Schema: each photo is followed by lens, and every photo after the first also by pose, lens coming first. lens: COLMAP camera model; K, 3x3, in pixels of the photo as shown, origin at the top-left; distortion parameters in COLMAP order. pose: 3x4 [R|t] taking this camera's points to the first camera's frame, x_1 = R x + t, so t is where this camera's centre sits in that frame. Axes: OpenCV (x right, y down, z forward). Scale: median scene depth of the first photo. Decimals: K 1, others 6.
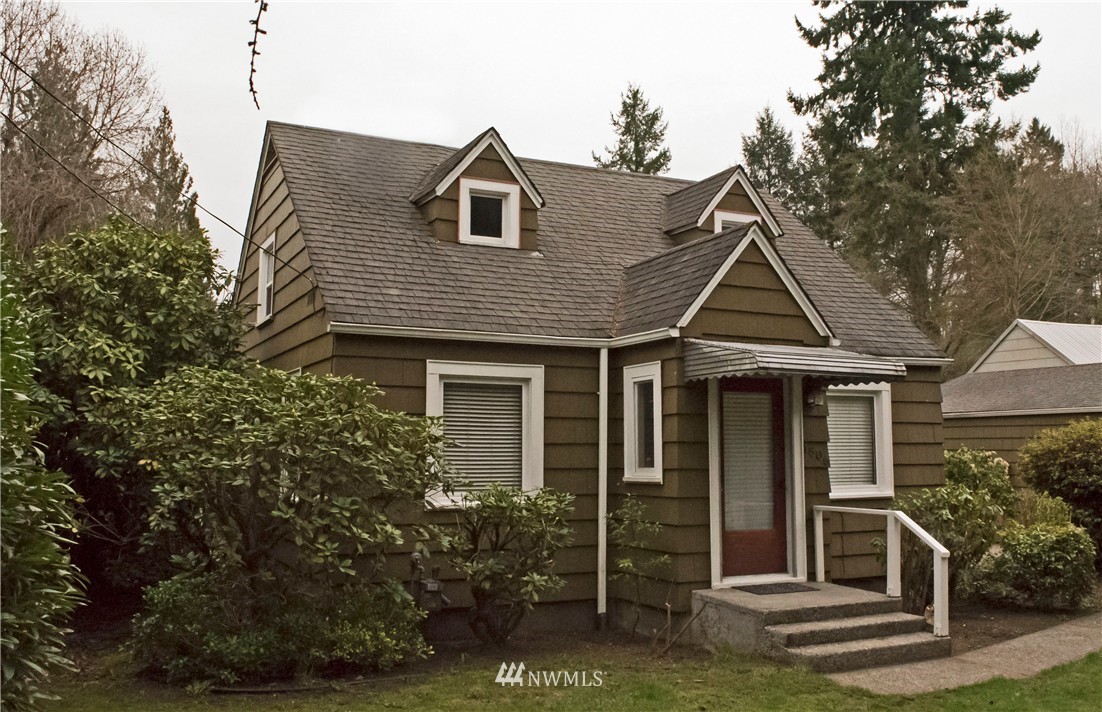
lens RADIAL K [[1011.5, 0, 551.0], [0, 1011.5, 356.0], [0, 0, 1]] dist [-0.092206, -0.009486]
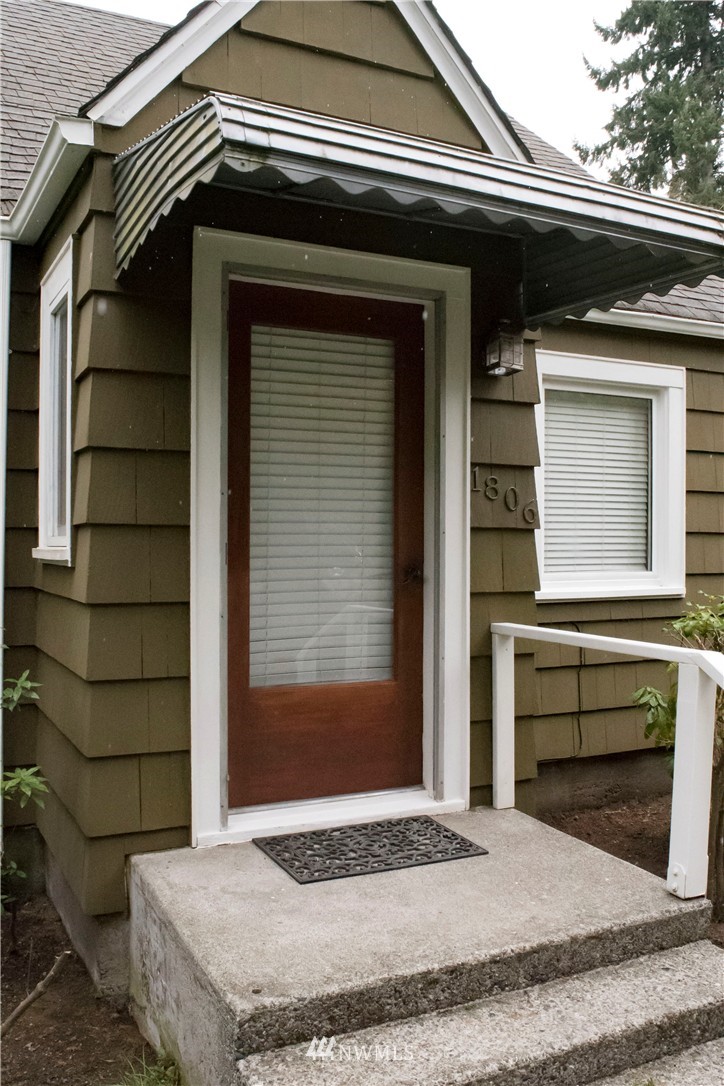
lens RADIAL K [[979.8, 0, 362.0], [0, 979.8, 543.0], [0, 0, 1]] dist [-0.089329, 0.003491]
pose [[0.999724, 0.010249, 0.021150, 0.031171], [-0.012450, 0.994212, 0.106711, 0.011799], [-0.019934, -0.106944, 0.994065, 0.095433]]
